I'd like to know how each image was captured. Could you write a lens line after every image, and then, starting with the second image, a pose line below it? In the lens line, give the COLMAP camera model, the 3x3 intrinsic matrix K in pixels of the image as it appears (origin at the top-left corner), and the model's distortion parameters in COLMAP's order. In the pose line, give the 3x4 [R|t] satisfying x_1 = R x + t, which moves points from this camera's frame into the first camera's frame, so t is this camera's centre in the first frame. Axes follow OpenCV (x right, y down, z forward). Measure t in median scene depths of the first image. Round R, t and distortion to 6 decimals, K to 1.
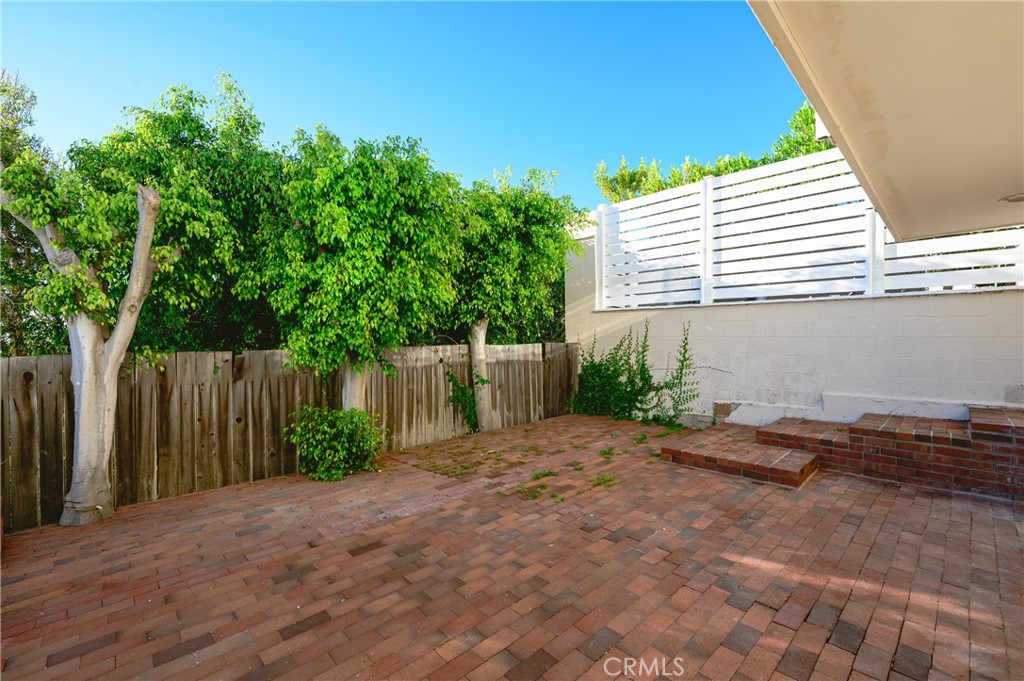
lens RADIAL K [[464.2, 0, 515.6], [0, 464.2, 339.5], [0, 0, 1]] dist [-0.001811, -0.000395]
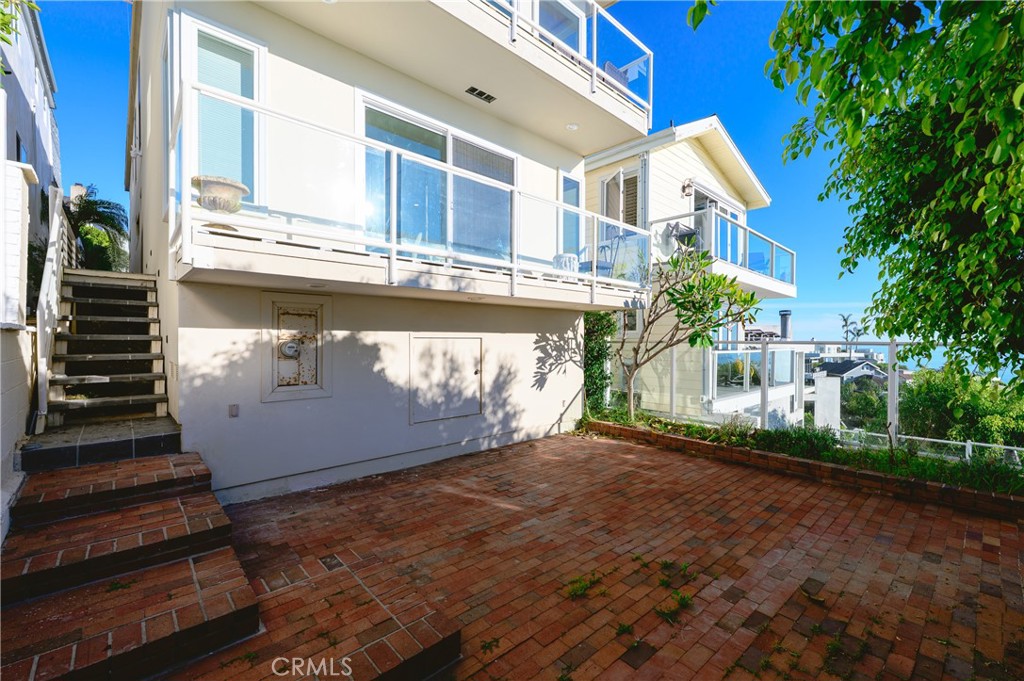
lens RADIAL K [[427.2, 0, 508.3], [0, 427.2, 340.9], [0, 0, 1]] dist [0.000125, 0.000015]
pose [[-0.998399, 0.001846, 0.056541, 0.339882], [0.002247, 0.999973, 0.007039, -0.117302], [-0.056526, 0.007155, -0.998375, 2.089763]]
